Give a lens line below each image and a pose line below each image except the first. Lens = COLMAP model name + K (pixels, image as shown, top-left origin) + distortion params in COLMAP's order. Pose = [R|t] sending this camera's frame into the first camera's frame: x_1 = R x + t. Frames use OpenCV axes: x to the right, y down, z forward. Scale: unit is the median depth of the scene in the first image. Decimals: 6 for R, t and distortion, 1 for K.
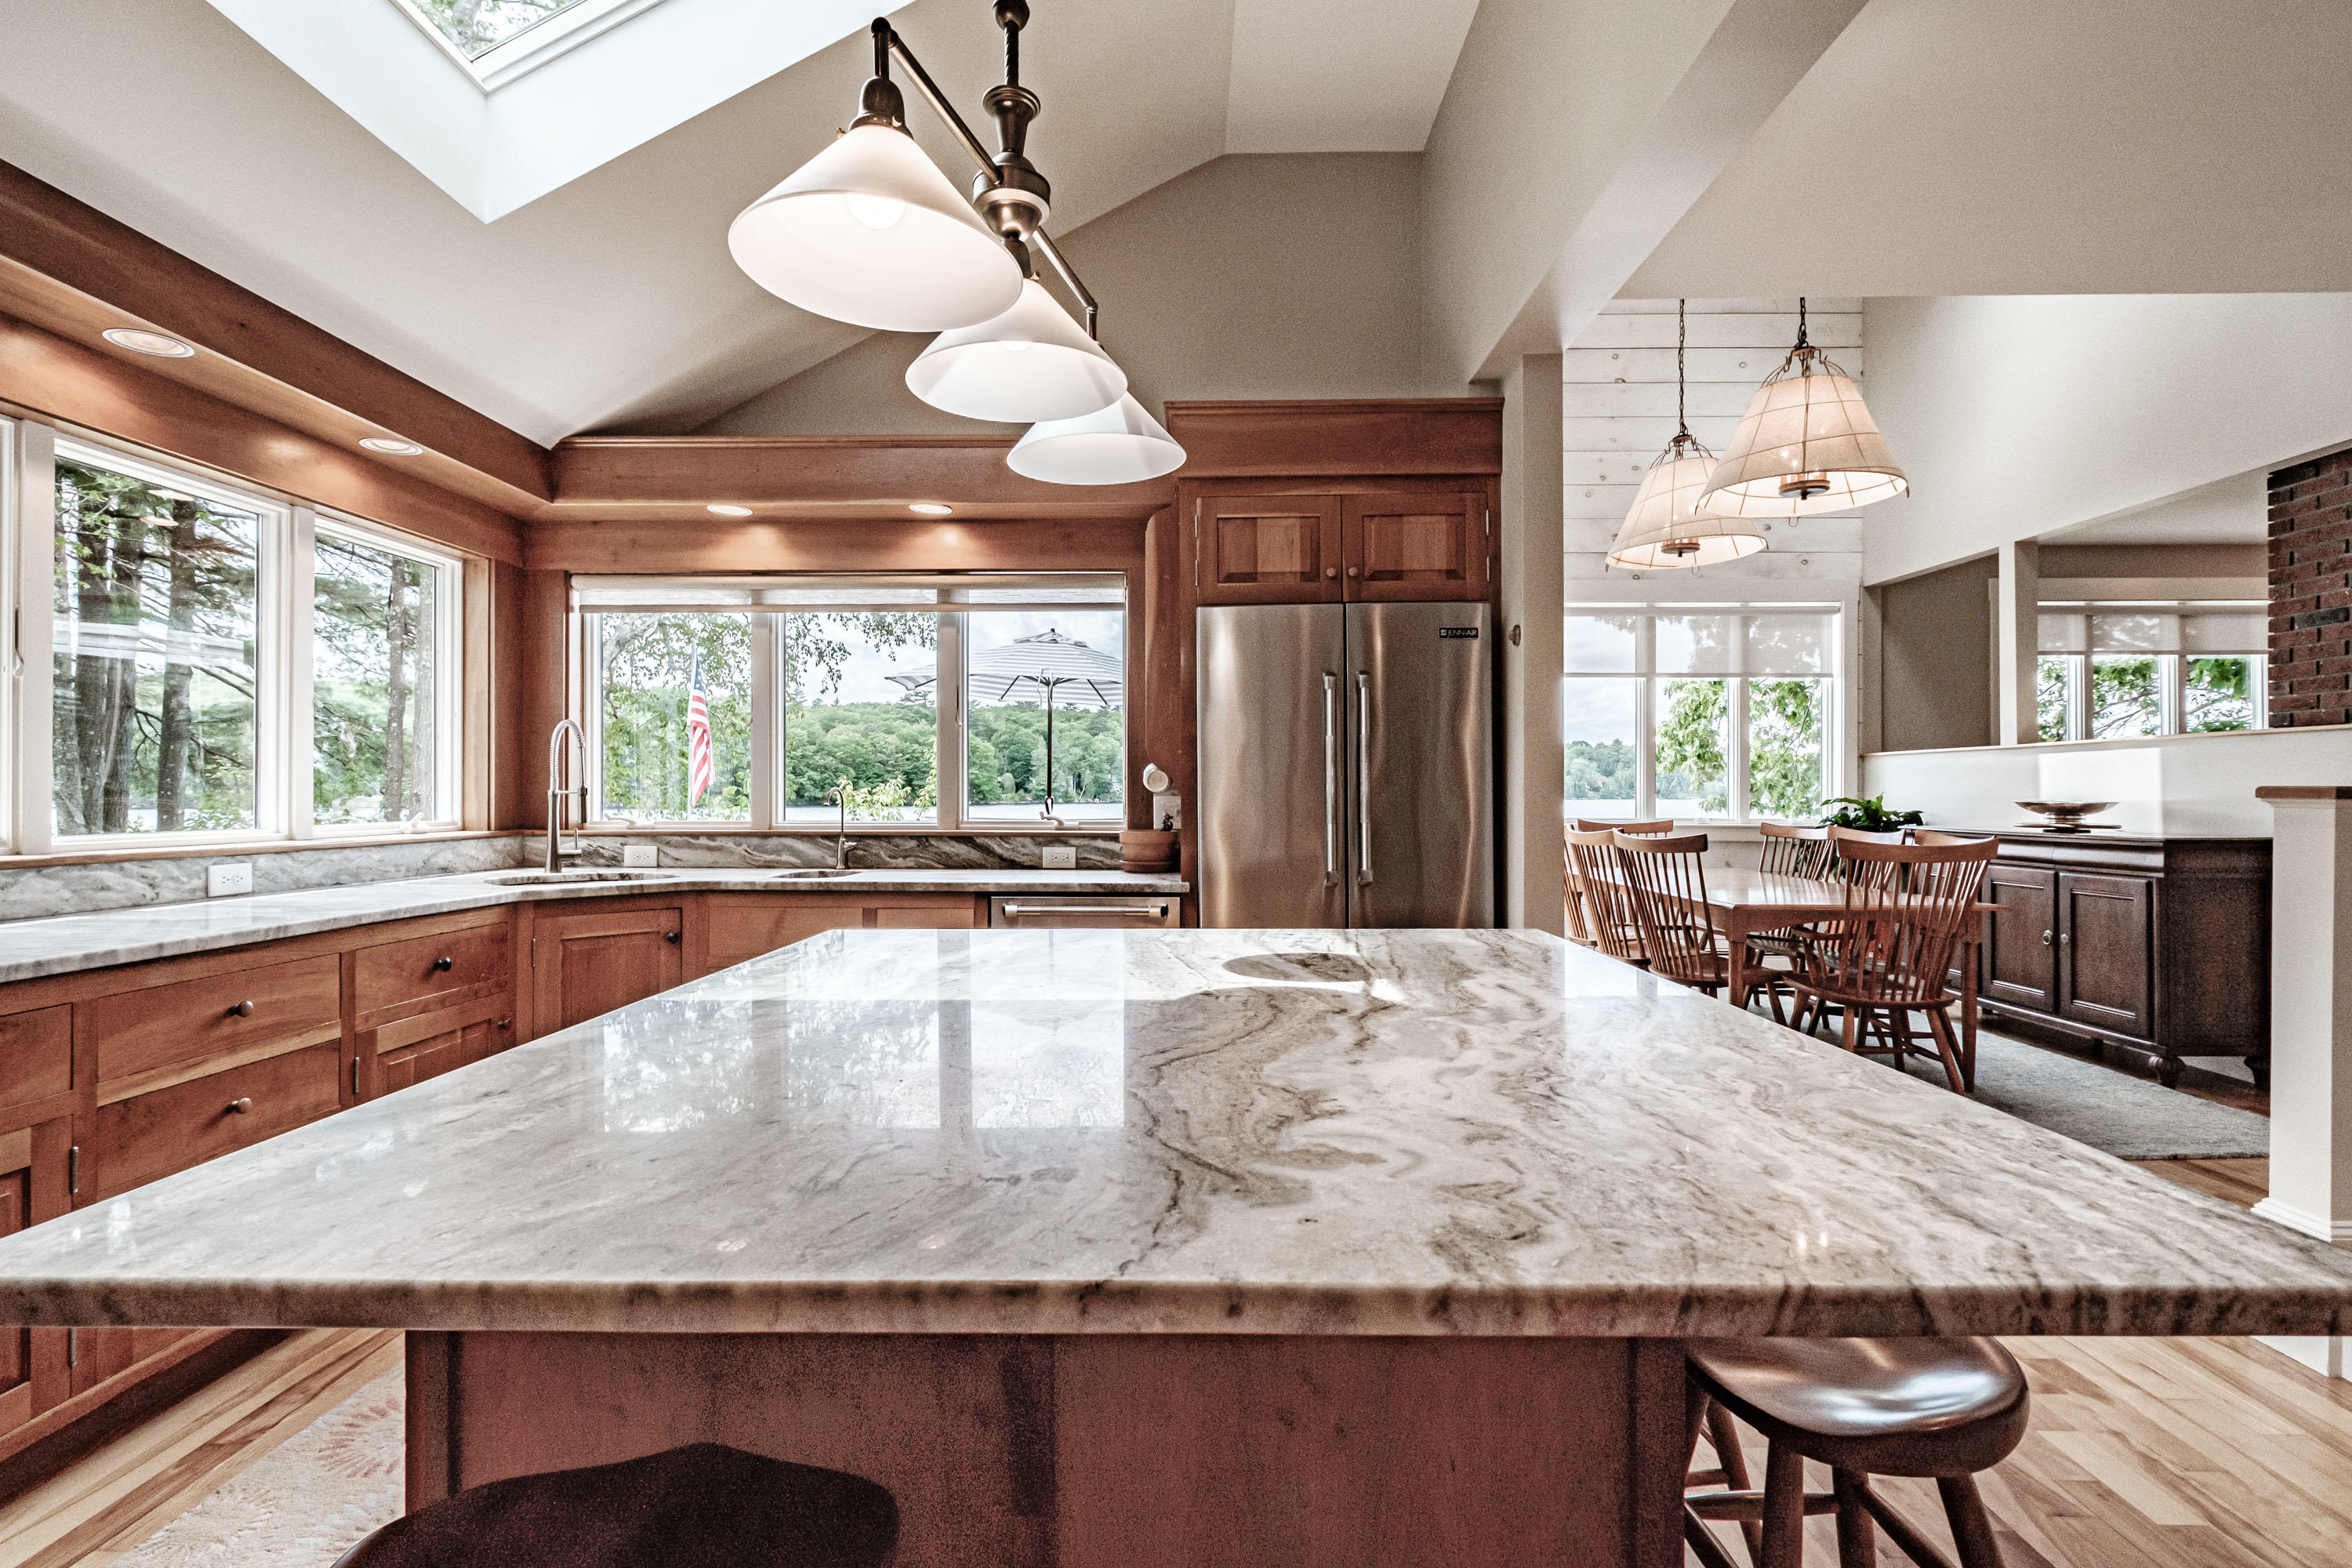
lens RADIAL K [[1041.7, 0, 1182.0], [0, 1041.7, 793.1], [0, 0, 1]] dist [-0.002600, -0.000678]
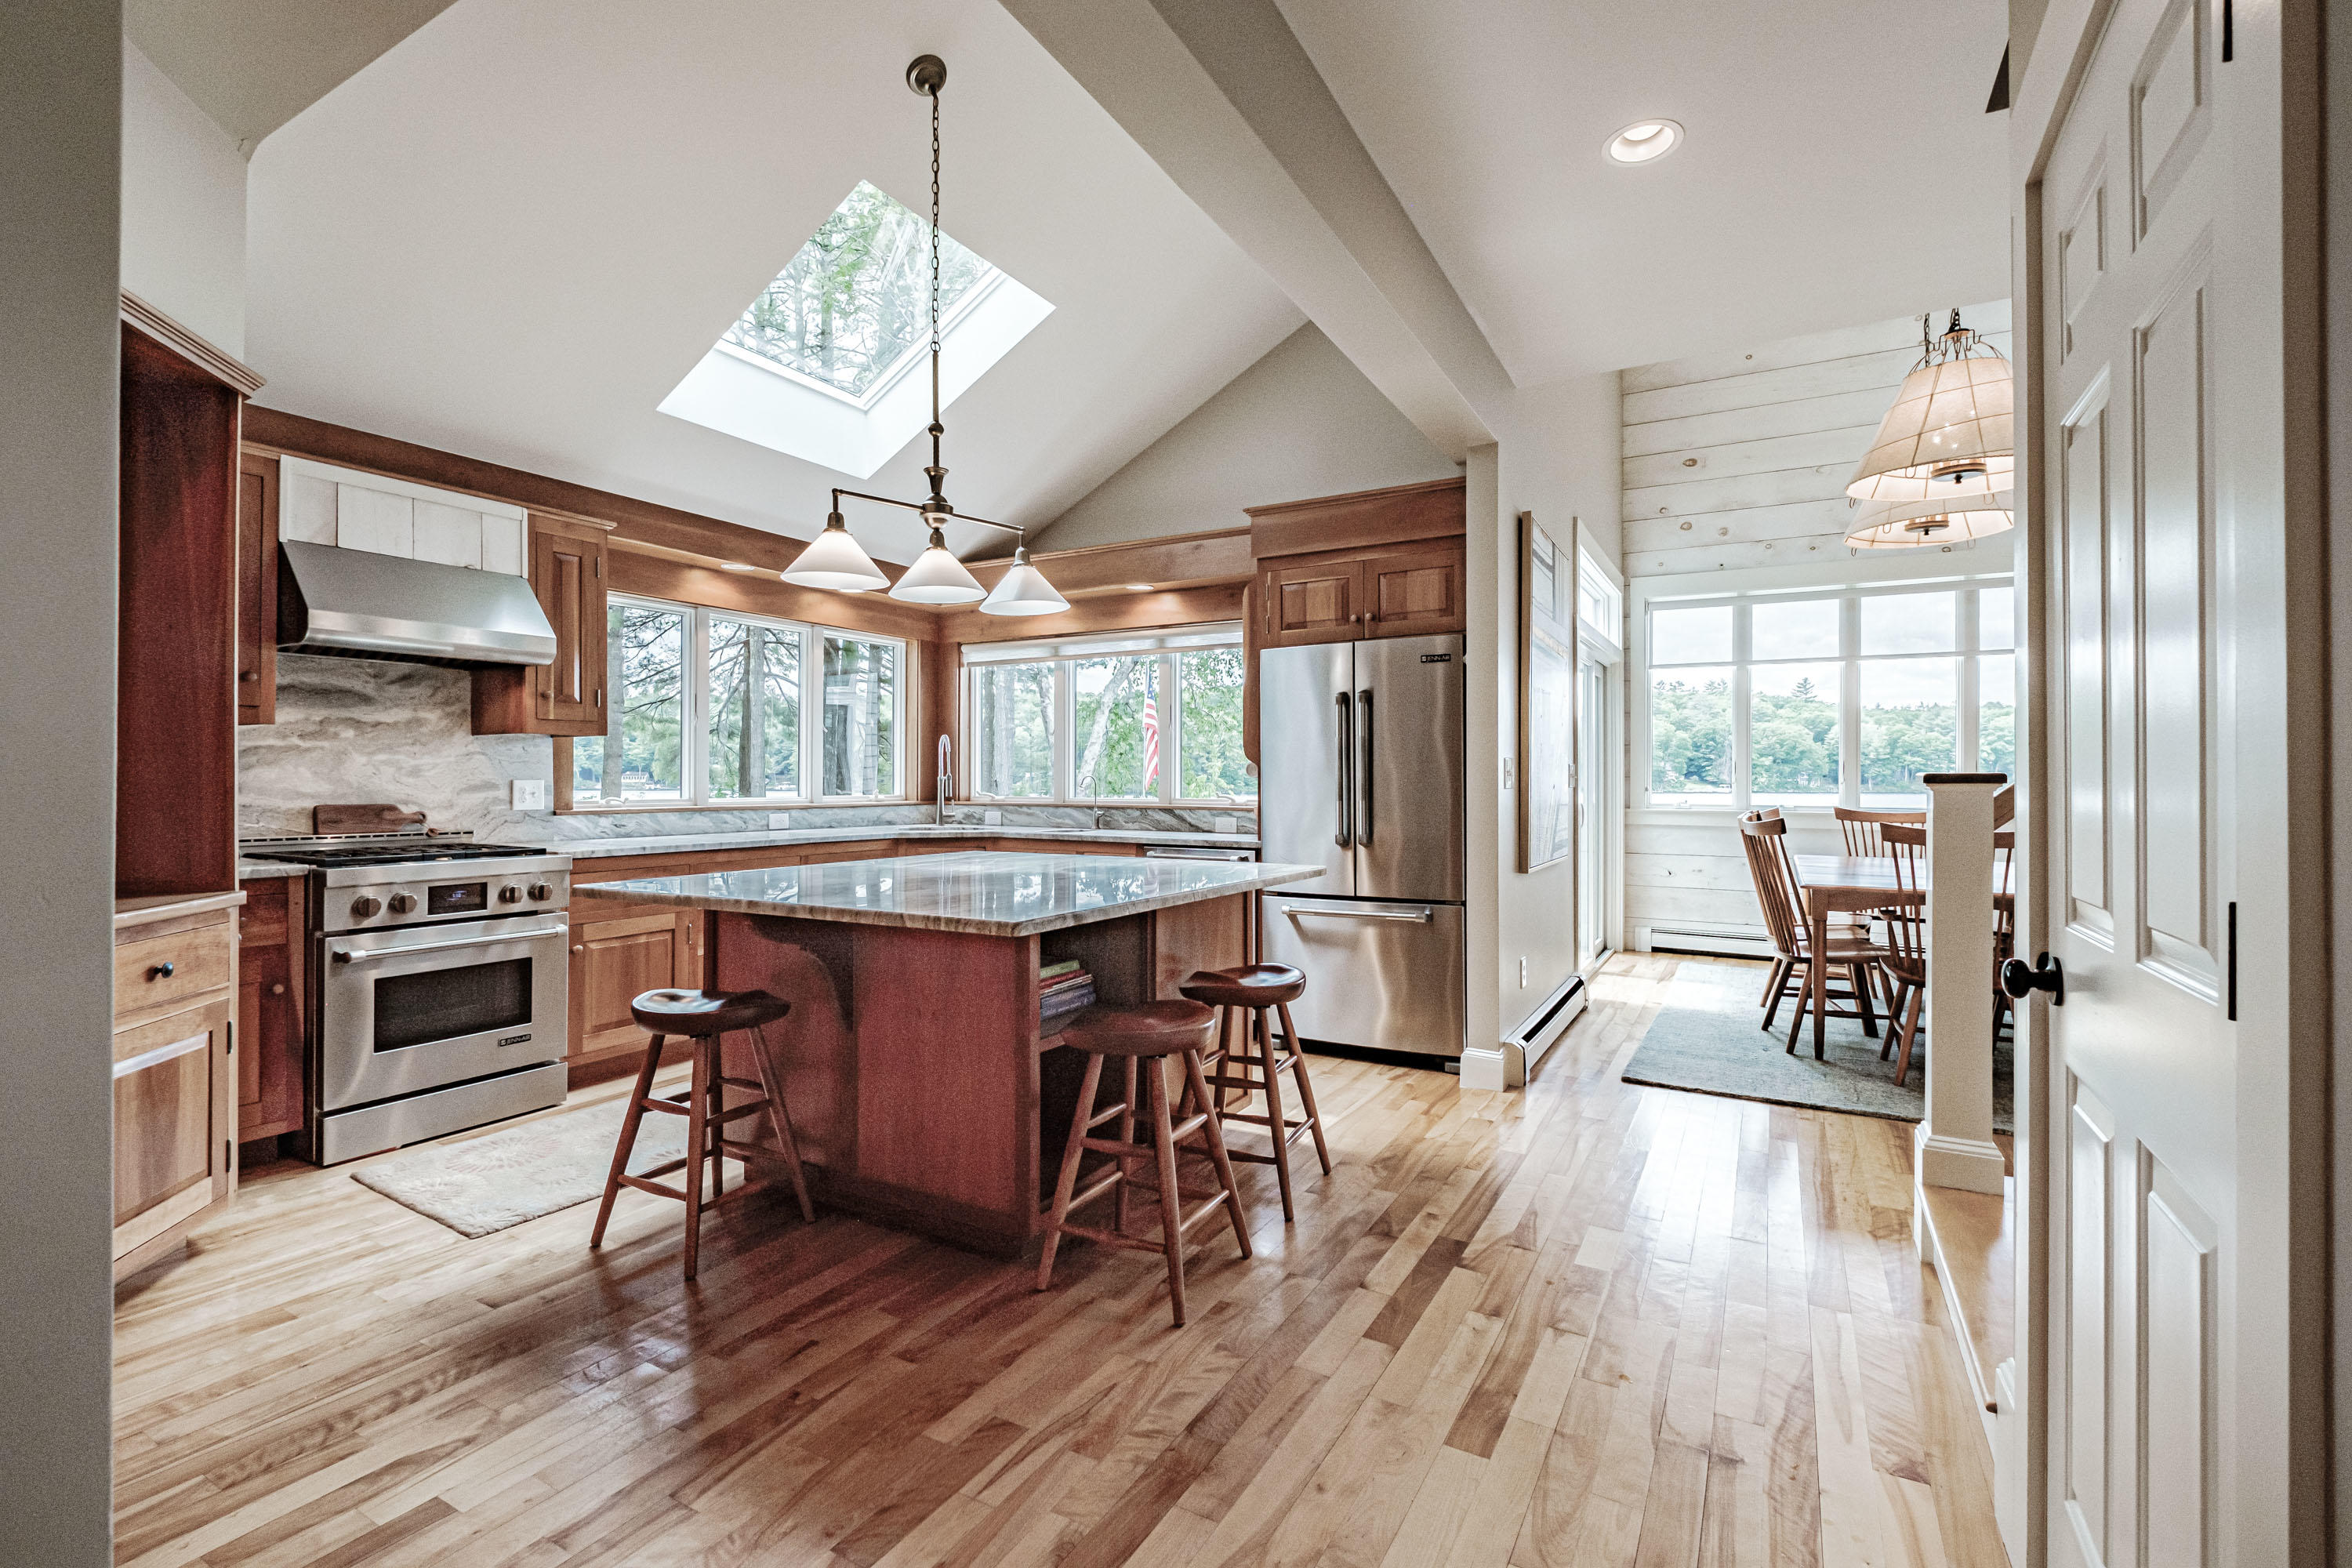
lens RADIAL K [[1041.7, 0, 1176.5], [0, 1041.7, 771.5], [0, 0, 1]] dist [-0.002600, -0.000678]
pose [[0.874411, -0.002535, -0.485180, 0.502305], [-0.002457, 0.999950, -0.009653, 0.003666], [0.485181, 0.009633, 0.874361, -0.260428]]
